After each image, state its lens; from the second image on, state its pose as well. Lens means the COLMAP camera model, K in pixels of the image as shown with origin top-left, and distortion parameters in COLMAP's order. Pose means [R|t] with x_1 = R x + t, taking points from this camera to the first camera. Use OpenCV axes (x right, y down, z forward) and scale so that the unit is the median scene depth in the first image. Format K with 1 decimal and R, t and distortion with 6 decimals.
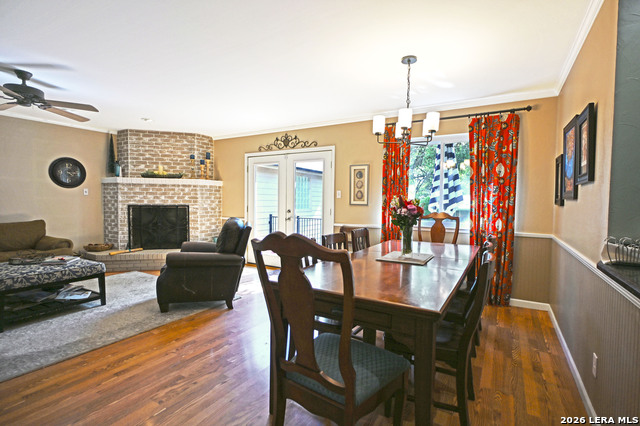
lens RADIAL K [[311.9, 0, 321.9], [0, 311.9, 213.0], [0, 0, 1]] dist [-0.000419, 0.000665]
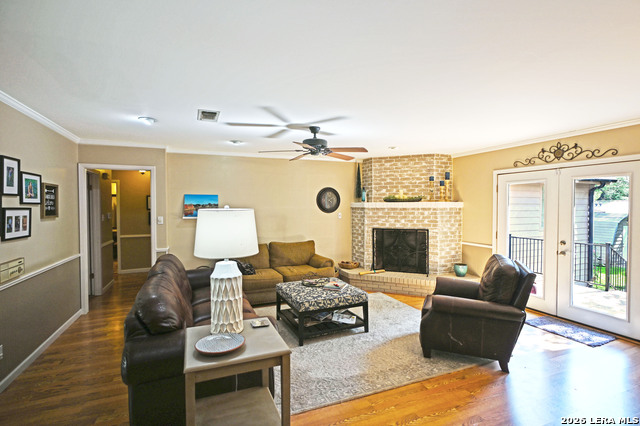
lens RADIAL K [[311.9, 0, 321.9], [0, 311.9, 213.0], [0, 0, 1]] dist [-0.000419, 0.000665]
pose [[0.804420, 0.000669, -0.594061, -0.122370], [-0.012088, 0.999811, -0.015244, -0.057850], [0.593938, 0.019443, 0.804276, 0.031238]]
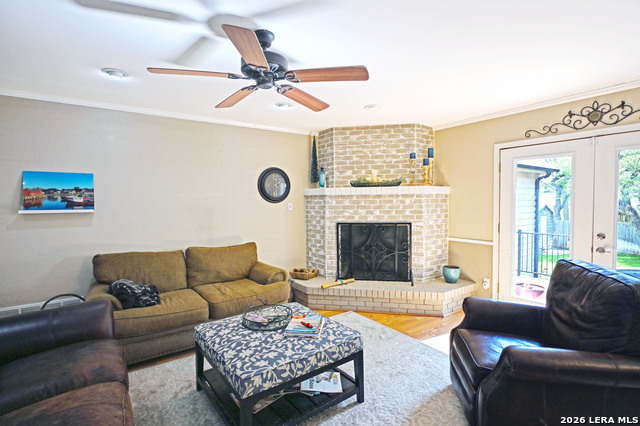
lens RADIAL K [[311.9, 0, 321.9], [0, 311.9, 213.0], [0, 0, 1]] dist [-0.000419, 0.000665]
pose [[0.913563, -0.004847, -0.406668, -0.328845], [0.004244, 0.999988, -0.002384, -0.047211], [0.406675, 0.000452, 0.913573, 0.258962]]
